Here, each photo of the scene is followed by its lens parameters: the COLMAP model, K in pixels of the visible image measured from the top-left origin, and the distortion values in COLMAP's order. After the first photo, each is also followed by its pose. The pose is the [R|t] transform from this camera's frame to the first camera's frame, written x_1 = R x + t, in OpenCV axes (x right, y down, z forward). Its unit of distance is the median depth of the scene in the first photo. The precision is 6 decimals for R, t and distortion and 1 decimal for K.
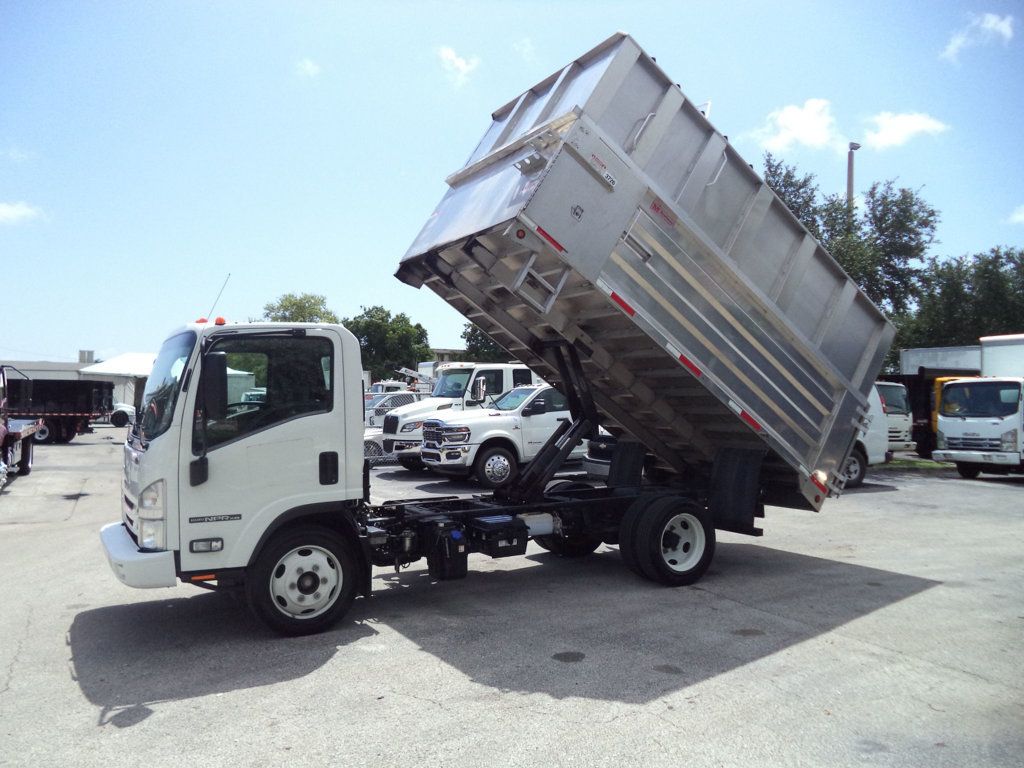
lens RADIAL K [[835.3, 0, 515.1], [0, 835.3, 385.0], [0, 0, 1]] dist [-0.000278, -0.010590]
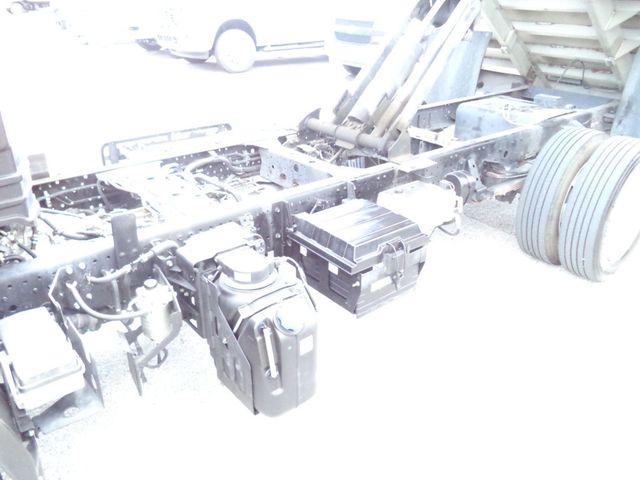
lens RADIAL K [[519.6, 0, 321.3], [0, 519.6, 238.0], [0, 0, 1]] dist [-0.009350, -0.016643]
pose [[0.985237, -0.065588, 0.158132, -0.033079], [-0.011895, 0.895240, 0.445426, 0.021072], [-0.170781, -0.440731, 0.881243, 0.323945]]
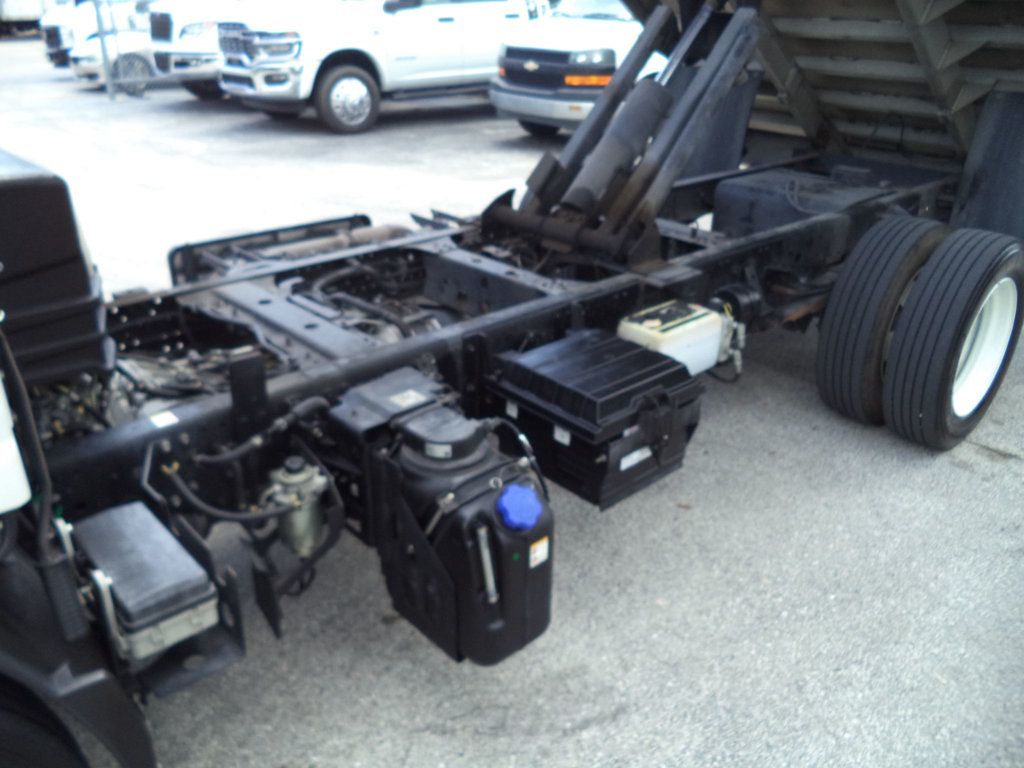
lens RADIAL K [[831.4, 0, 514.1], [0, 831.4, 380.8], [0, 0, 1]] dist [-0.009350, -0.016643]
pose [[0.974915, -0.080896, 0.207355, -0.046108], [-0.016371, 0.903027, 0.429272, 0.019530], [-0.221974, -0.421899, 0.879050, 0.320812]]
